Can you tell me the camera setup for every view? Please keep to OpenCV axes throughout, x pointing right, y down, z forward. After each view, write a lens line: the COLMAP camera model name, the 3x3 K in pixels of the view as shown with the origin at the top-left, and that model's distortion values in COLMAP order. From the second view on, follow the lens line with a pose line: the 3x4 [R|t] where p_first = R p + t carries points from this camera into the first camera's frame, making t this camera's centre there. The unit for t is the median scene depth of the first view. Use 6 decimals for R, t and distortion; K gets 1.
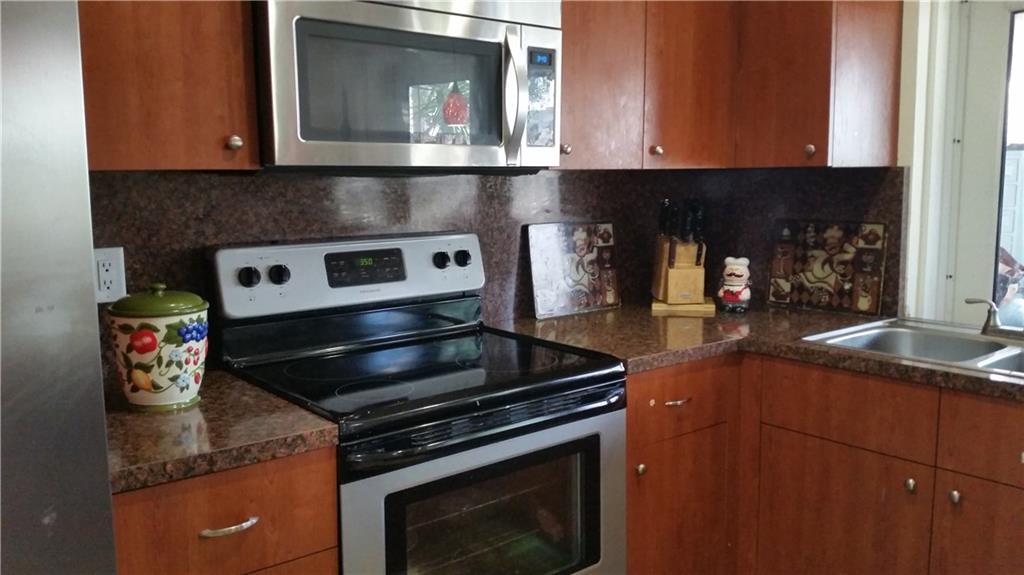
lens RADIAL K [[841.2, 0, 512.0], [0, 841.2, 287.5], [0, 0, 1]] dist [0.190553, -0.344557]
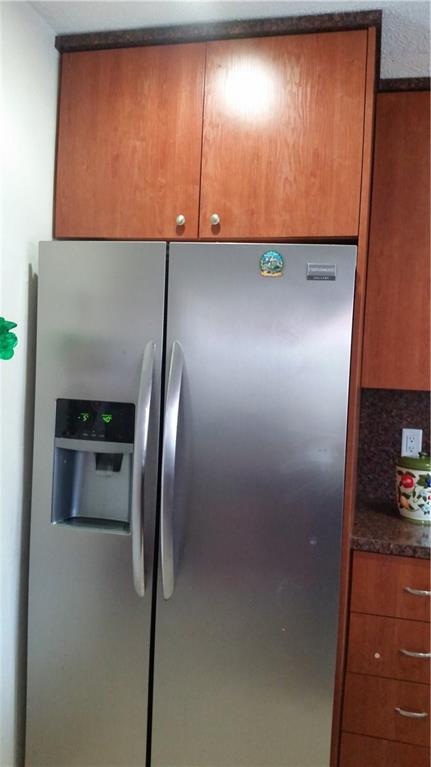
lens RADIAL K [[630.1, 0, 212.5], [0, 630.1, 382.1], [0, 0, 1]] dist [0.190553, -0.344557]
pose [[0.606535, 0.058601, -0.792894, 0.397129], [-0.153656, 0.987118, -0.044586, -0.022273], [0.780067, 0.148876, 0.607726, -0.195012]]
